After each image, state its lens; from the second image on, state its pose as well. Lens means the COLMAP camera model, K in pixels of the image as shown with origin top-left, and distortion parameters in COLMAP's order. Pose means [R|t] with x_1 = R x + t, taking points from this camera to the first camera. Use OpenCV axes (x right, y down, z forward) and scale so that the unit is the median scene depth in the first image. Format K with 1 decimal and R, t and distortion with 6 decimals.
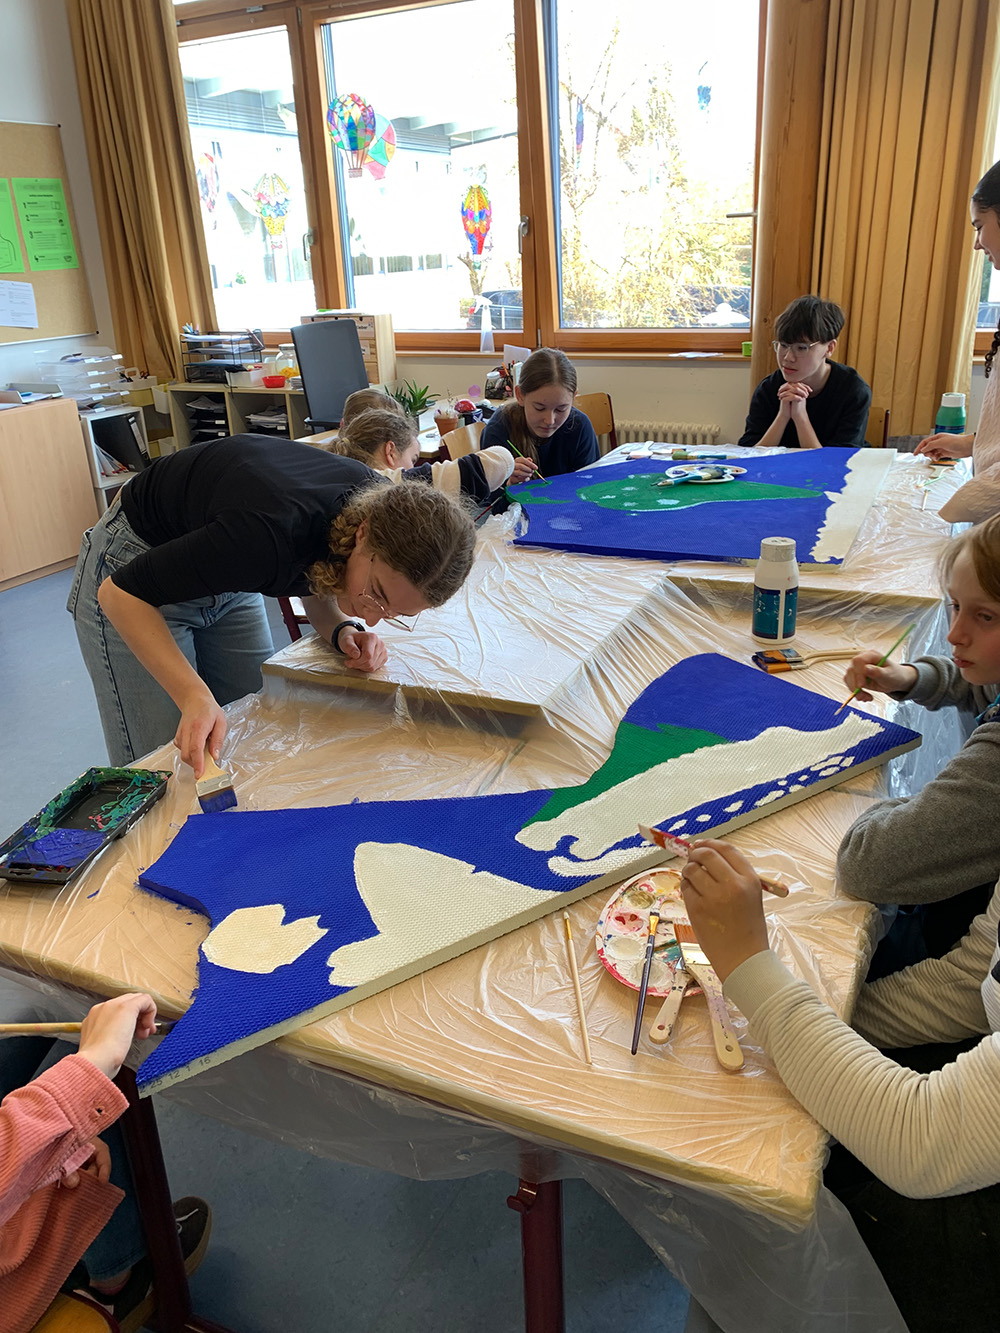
lens RADIAL K [[1017.8, 0, 492.0], [0, 1017.8, 668.7], [0, 0, 1]] dist [-0.022383, 0.011139]
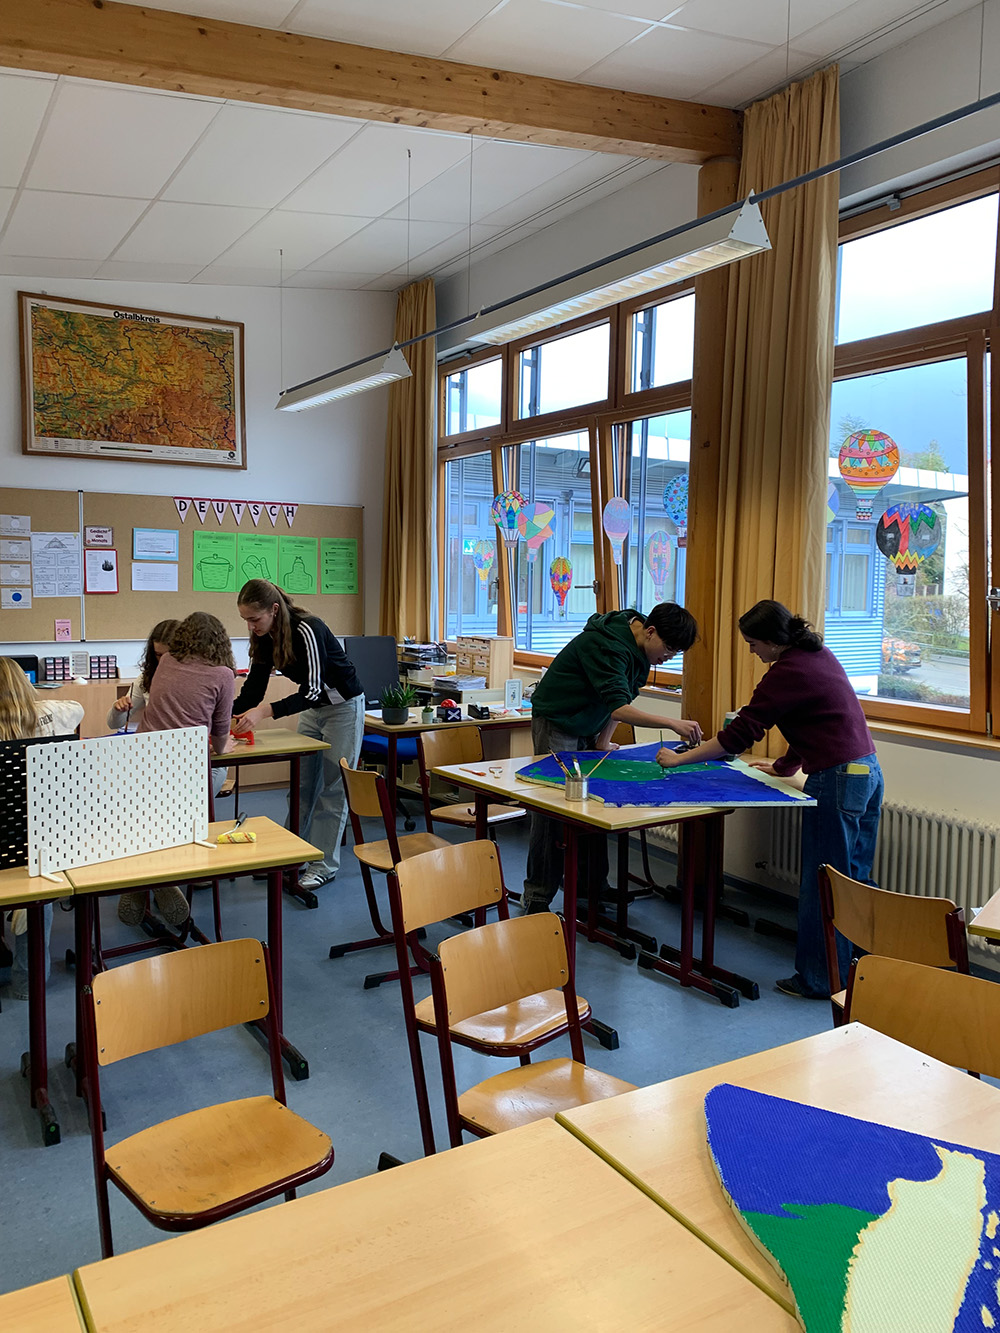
lens RADIAL K [[1017.8, 0, 512.5], [0, 1017.8, 664.0], [0, 0, 1]] dist [-0.022383, 0.011139]
pose [[0.850234, 0.092911, -0.518140, 0.598270], [-0.244128, 0.941645, -0.231745, -0.009238], [0.466372, 0.323530, 0.823301, -0.093661]]
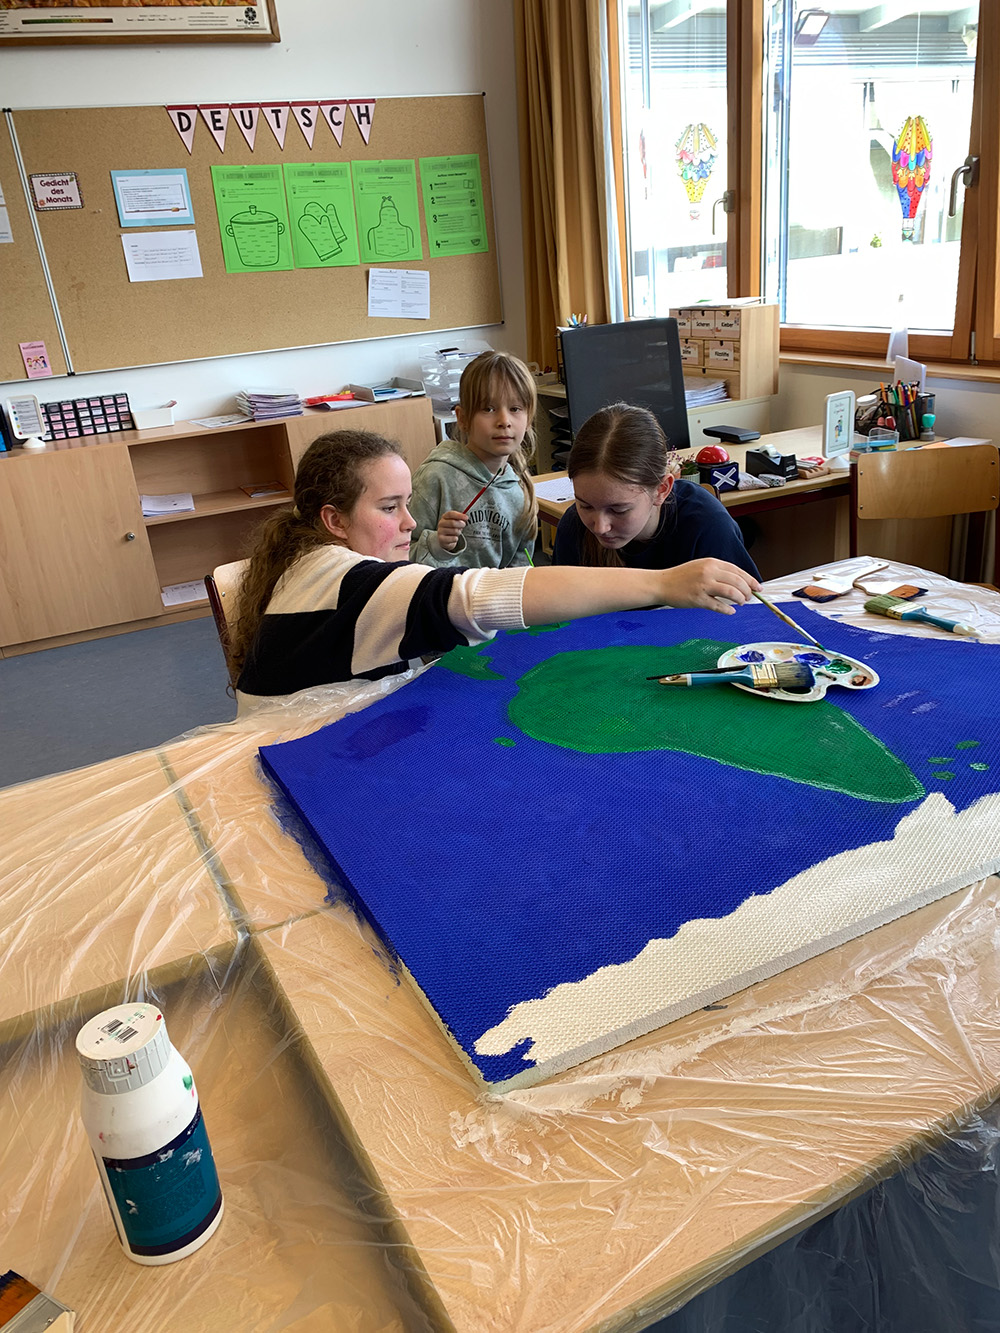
lens RADIAL K [[1017.8, 0, 497.9], [0, 1017.8, 674.8], [0, 0, 1]] dist [-0.022383, 0.011139]
pose [[0.781469, 0.212653, -0.586588, 0.230513], [-0.187027, 0.976735, 0.104927, -0.126792], [0.595254, 0.027711, 0.803060, 0.294386]]
